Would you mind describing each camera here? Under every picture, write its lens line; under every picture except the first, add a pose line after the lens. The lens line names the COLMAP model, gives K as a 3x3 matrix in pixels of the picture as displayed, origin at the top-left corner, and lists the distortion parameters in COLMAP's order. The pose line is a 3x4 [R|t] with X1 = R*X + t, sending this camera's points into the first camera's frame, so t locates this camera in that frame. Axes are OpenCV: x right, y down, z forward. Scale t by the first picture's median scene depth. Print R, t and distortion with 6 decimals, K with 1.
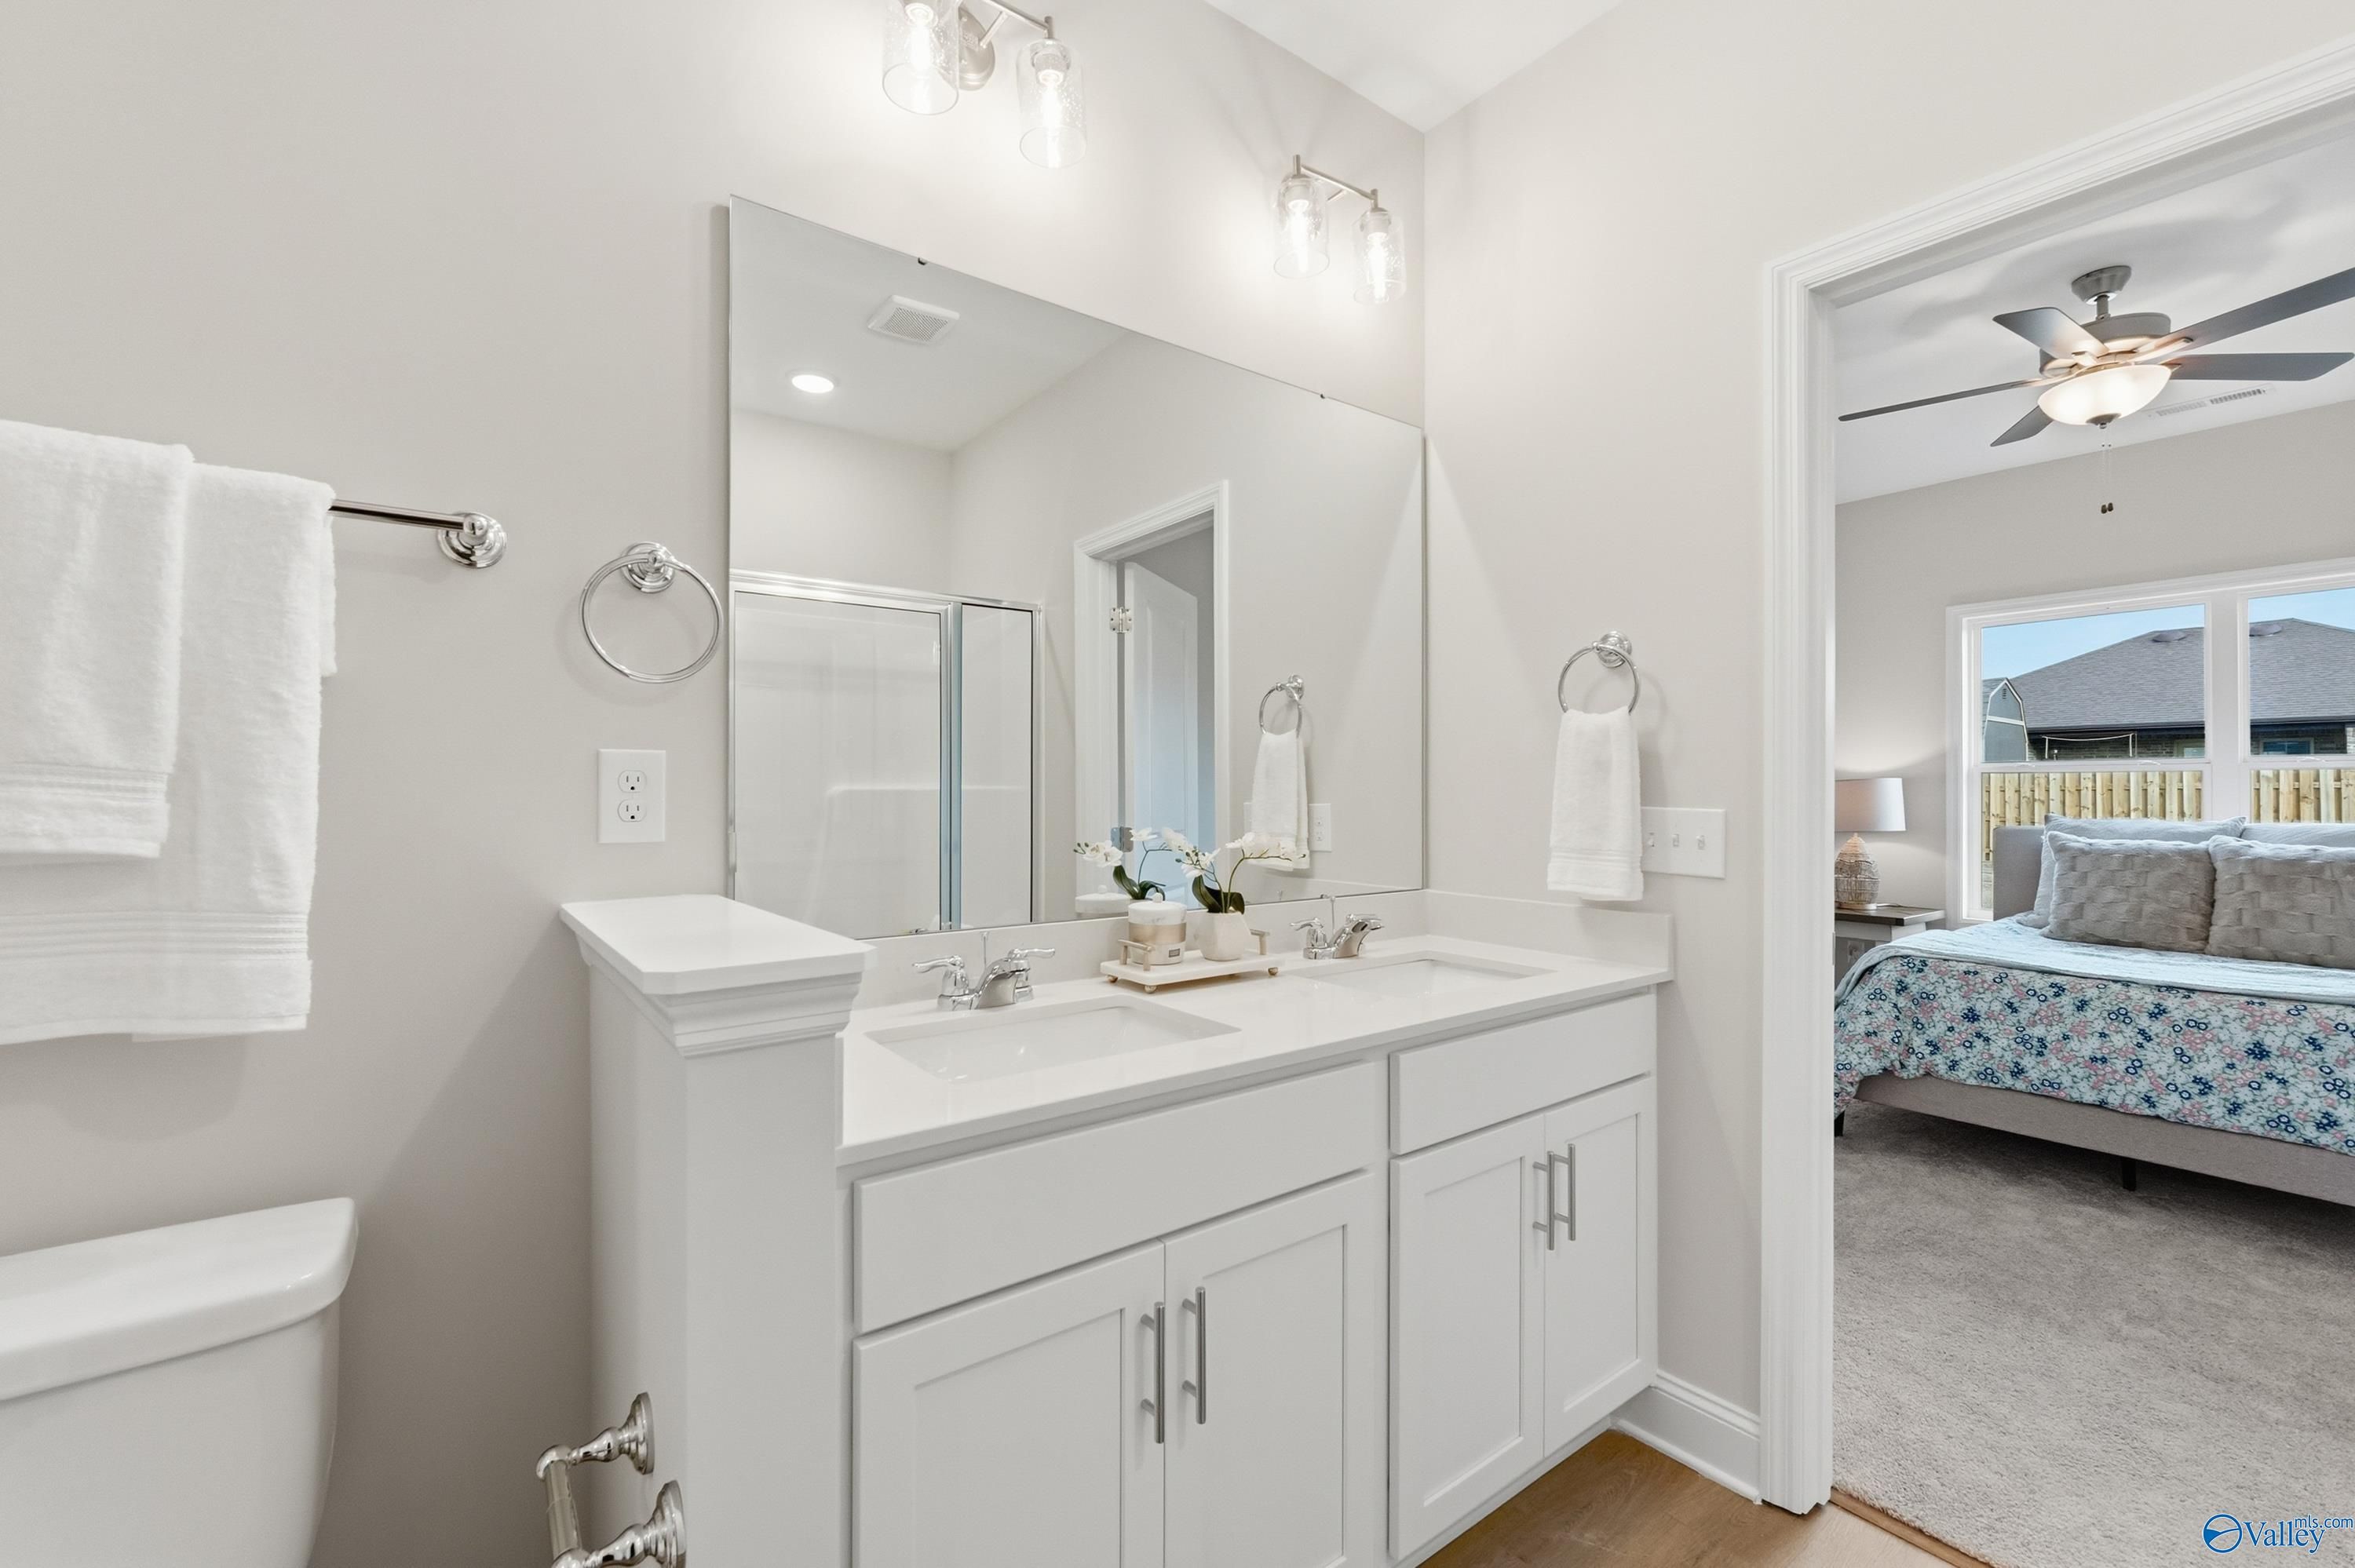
lens RADIAL K [[960.4, 0, 1186.9], [0, 960.4, 789.6], [0, 0, 1]] dist [0.002209, 0.000147]
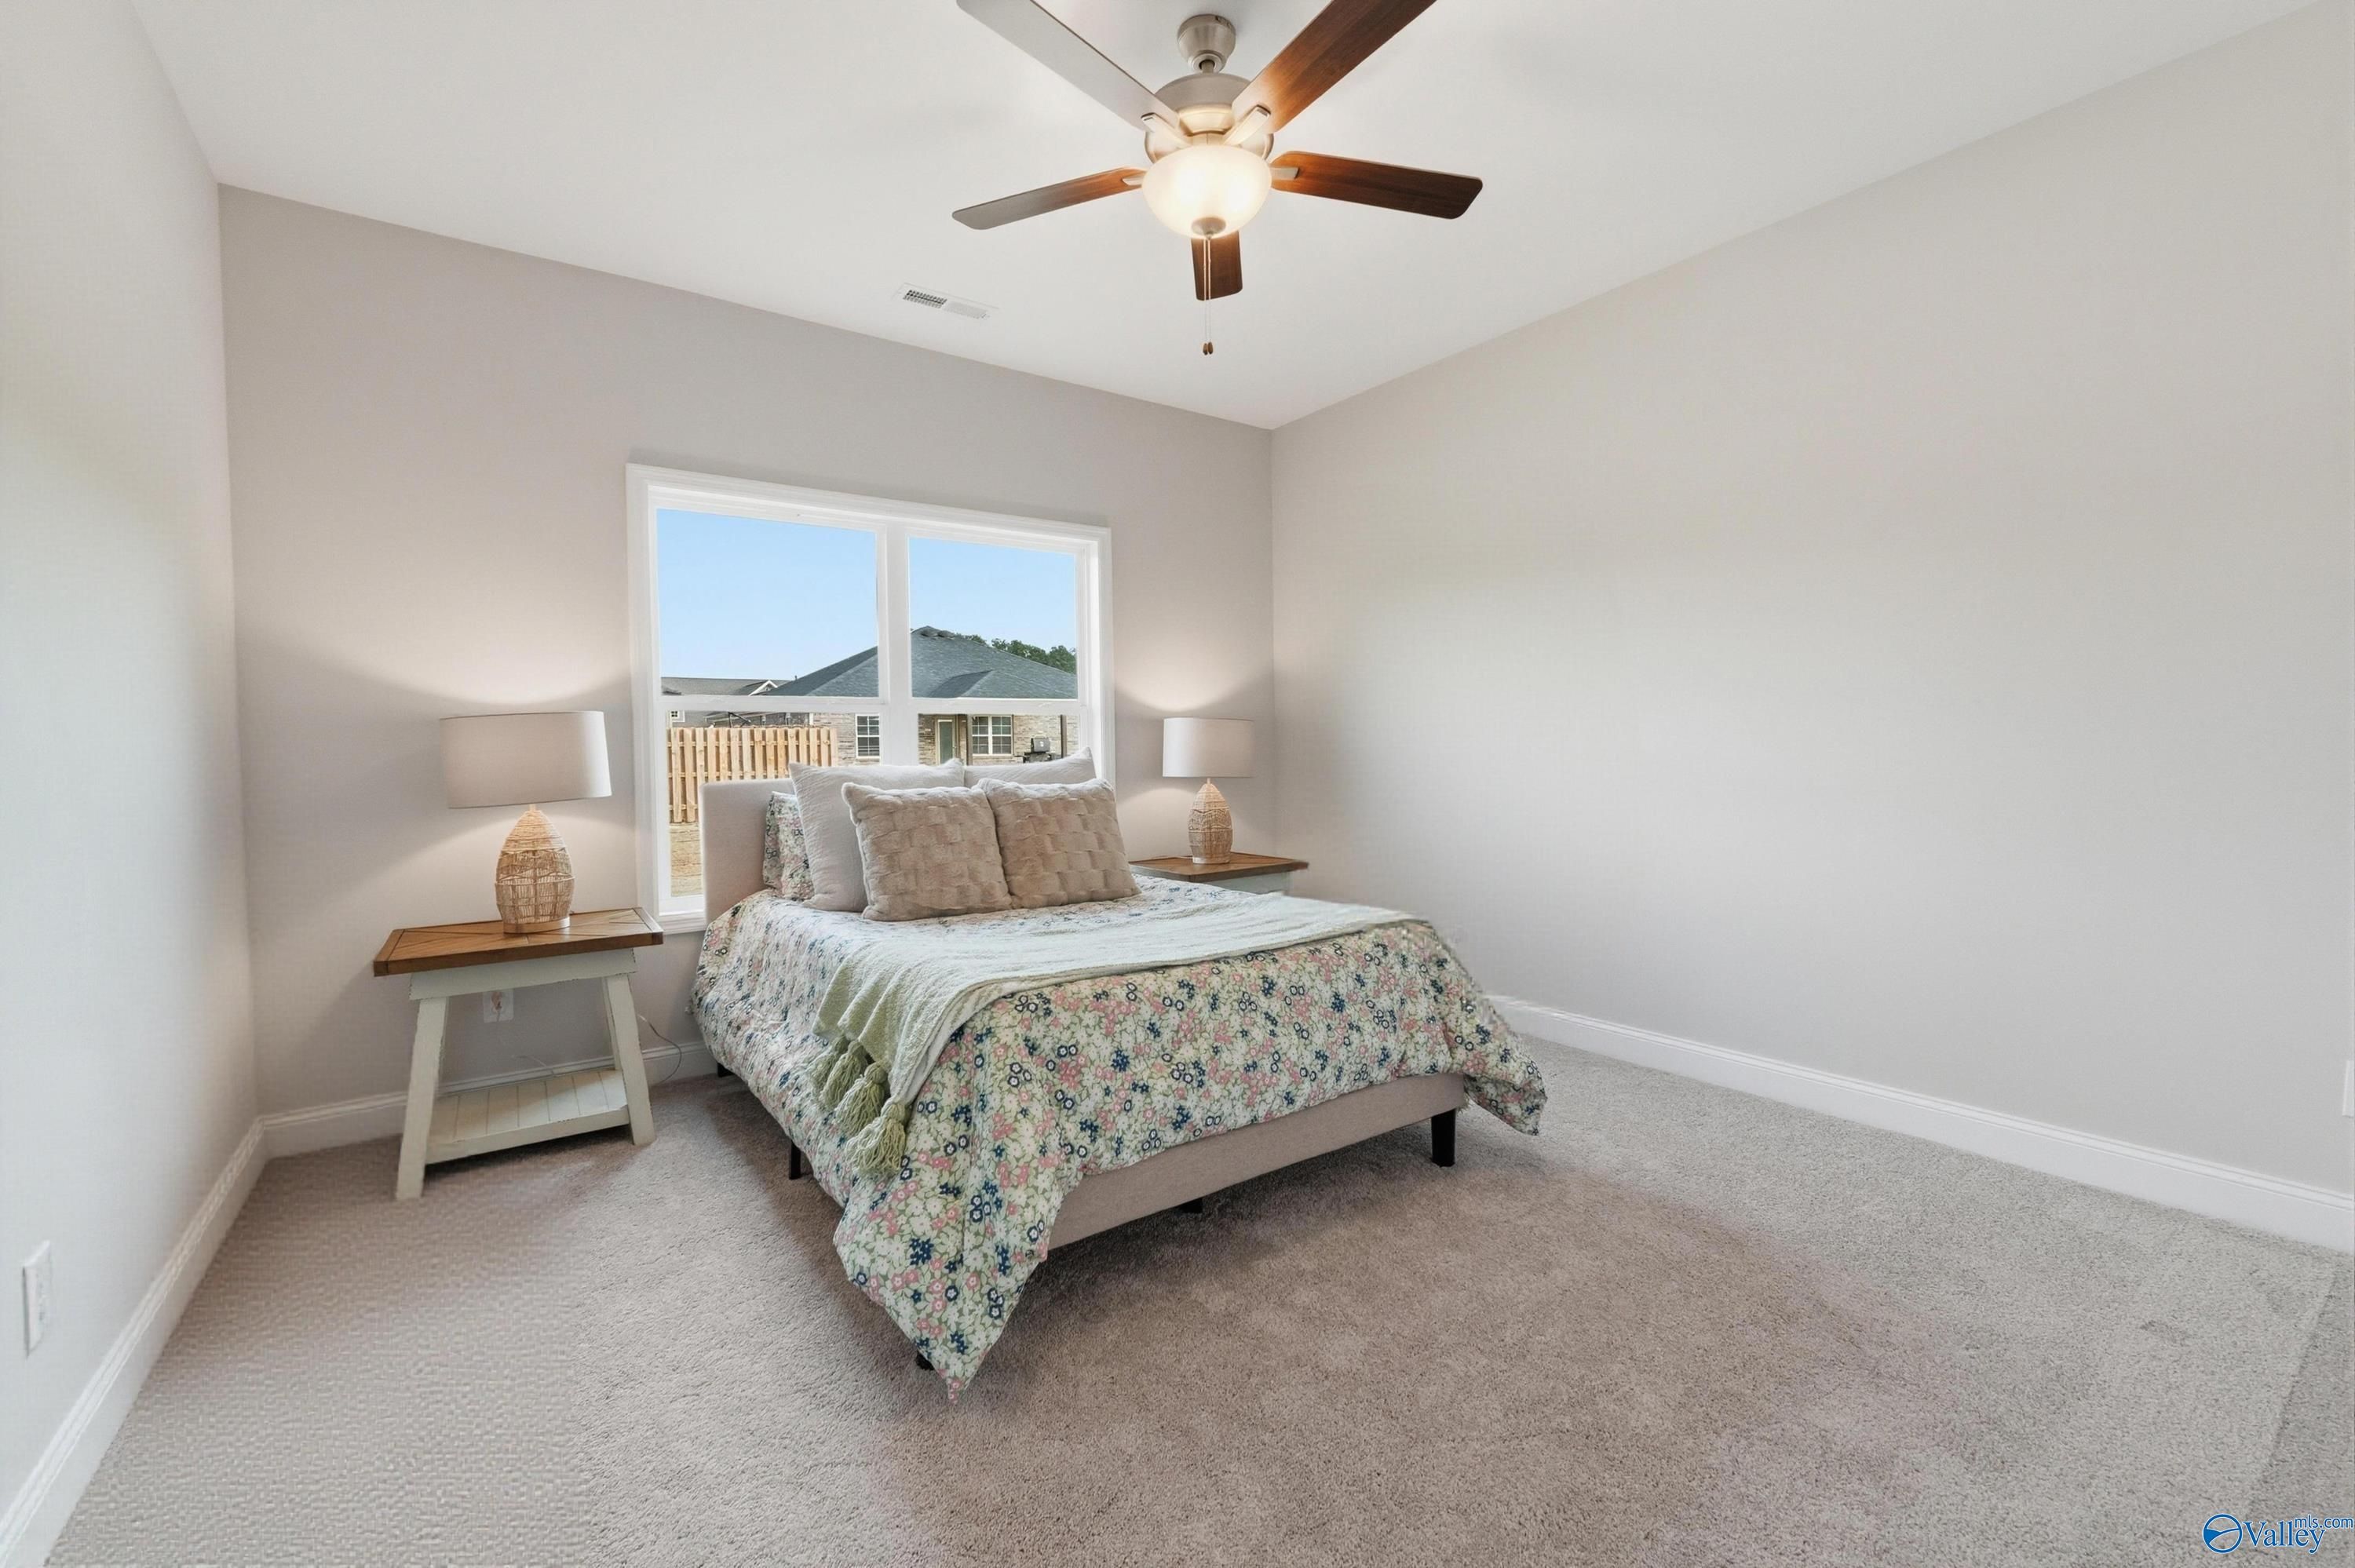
lens RADIAL K [[960.4, 0, 1179.5], [0, 960.4, 782.5], [0, 0, 1]] dist [0.002209, 0.000147]
pose [[0.007957, -0.032412, 0.999443, 0.174313], [0.008134, 0.999444, 0.032347, 0.026127], [-0.999935, 0.007872, 0.008216, 0.986827]]
